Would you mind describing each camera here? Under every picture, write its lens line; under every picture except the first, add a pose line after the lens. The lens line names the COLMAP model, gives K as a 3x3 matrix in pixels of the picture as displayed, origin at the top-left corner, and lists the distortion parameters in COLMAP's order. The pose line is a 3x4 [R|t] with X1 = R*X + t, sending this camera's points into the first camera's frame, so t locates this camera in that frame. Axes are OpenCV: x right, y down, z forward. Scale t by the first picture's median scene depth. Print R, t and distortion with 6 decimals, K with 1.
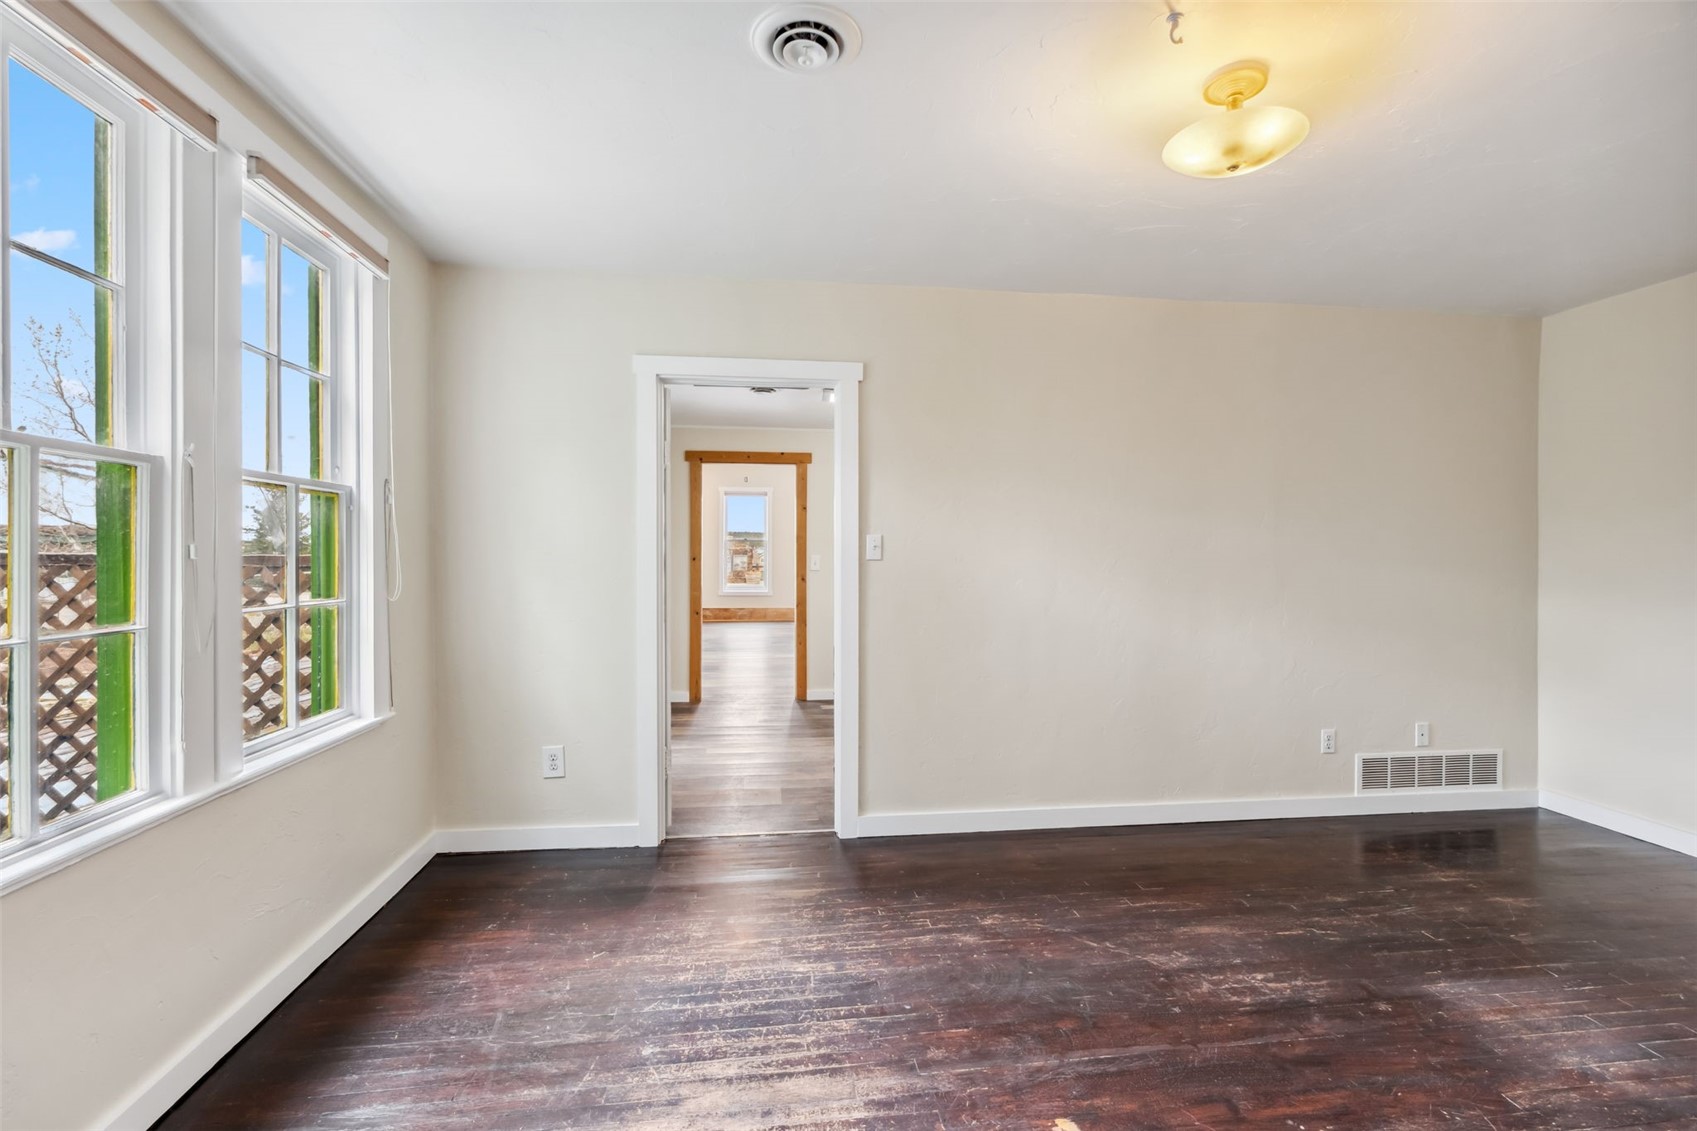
lens RADIAL K [[768.3, 0, 852.3], [0, 768.3, 552.9], [0, 0, 1]] dist [-0.015057, 0.004998]
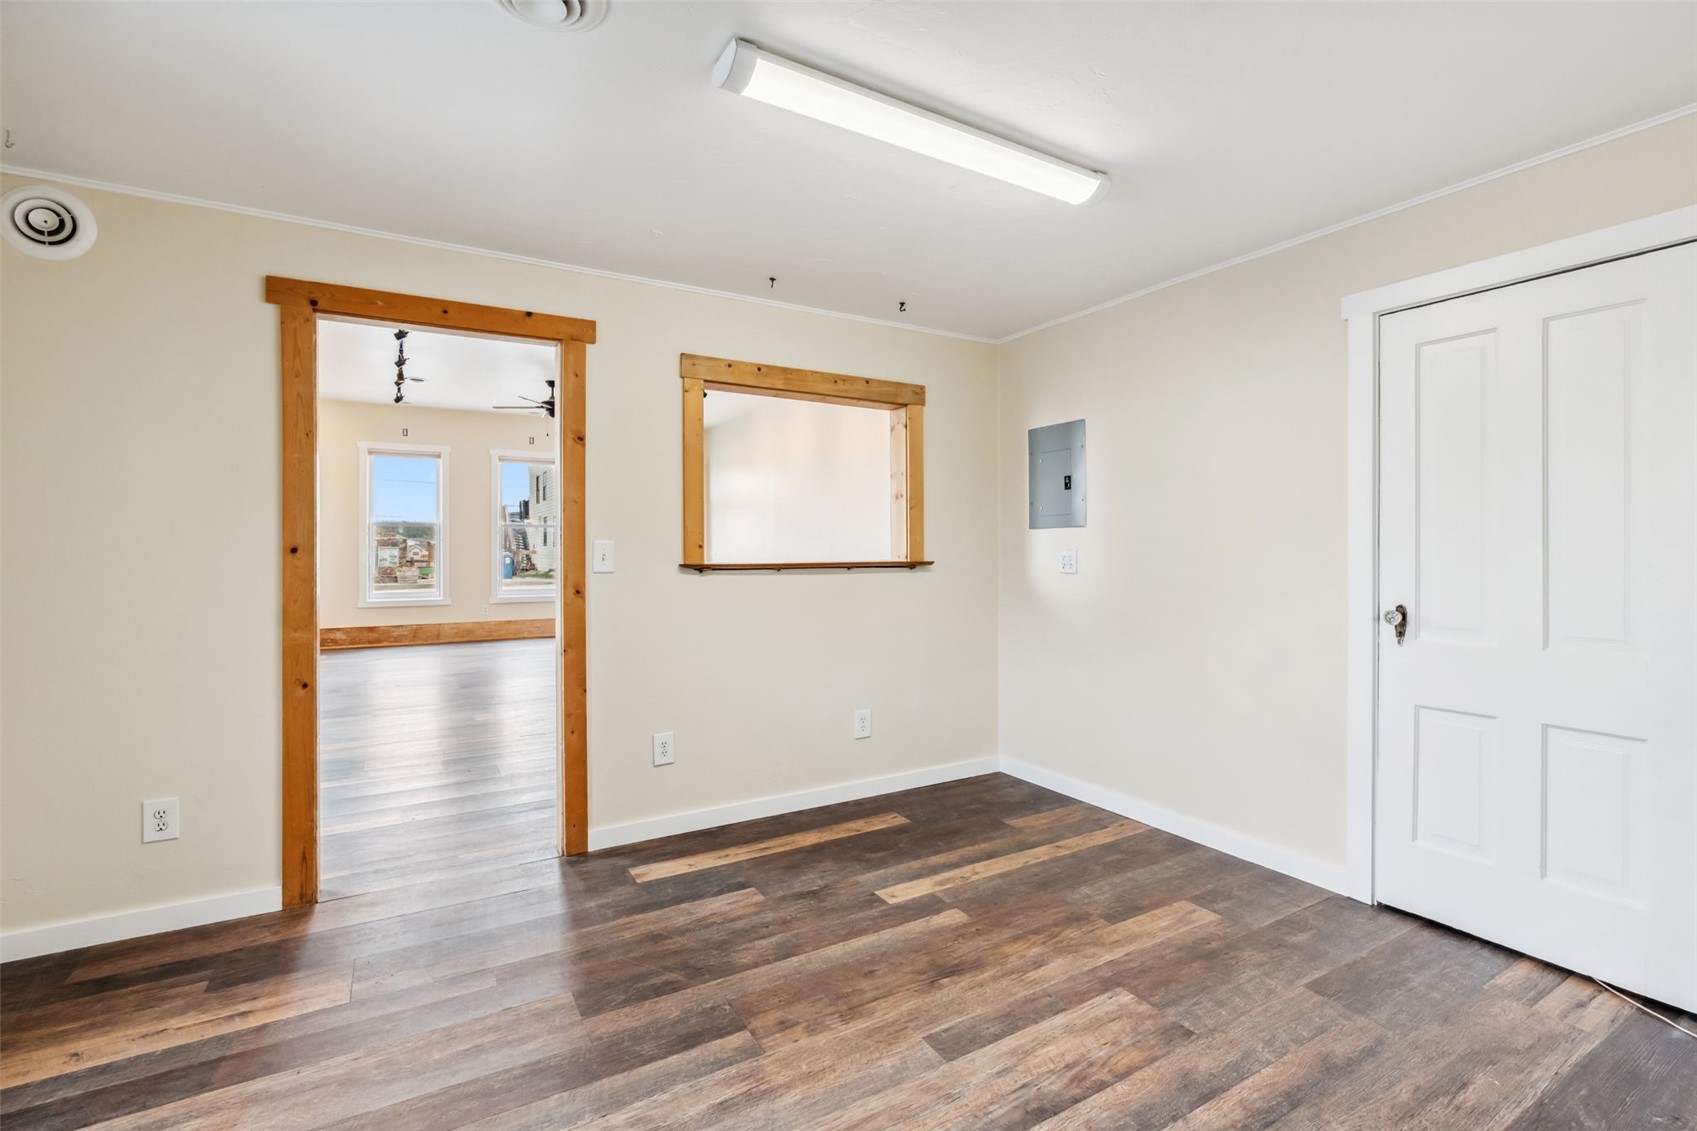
lens RADIAL K [[768.3, 0, 852.3], [0, 768.3, 552.9], [0, 0, 1]] dist [-0.015057, 0.004998]
pose [[0.919204, -0.002702, 0.393773, -0.046405], [-0.000950, 0.999958, 0.009079, 0.003039], [-0.393781, -0.008719, 0.919163, 0.254086]]
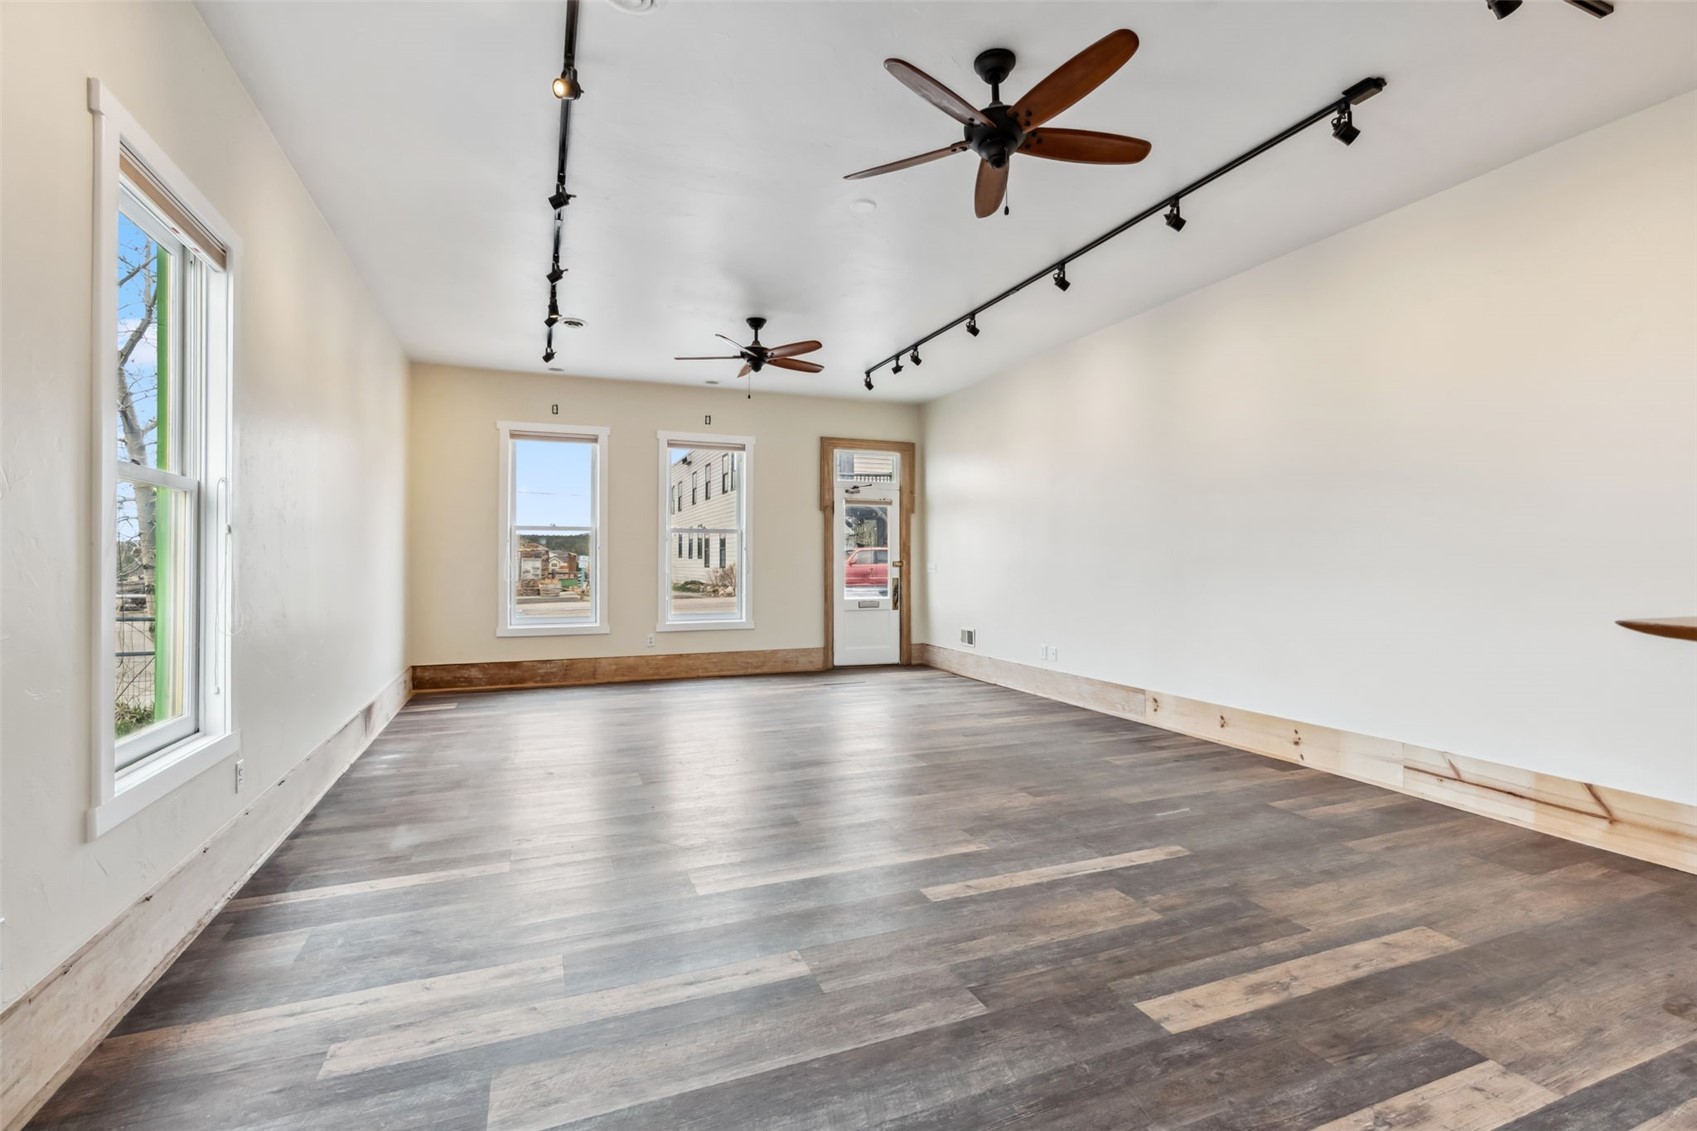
lens RADIAL K [[753.6, 0, 849.3], [0, 753.6, 561.4], [0, 0, 1]] dist [-0.013190, 0.004318]
pose [[0.966194, 0.000330, 0.257816, -0.083260], [-0.001542, 0.999989, 0.004500, 0.004078], [-0.257812, -0.004745, 0.966183, 0.495764]]
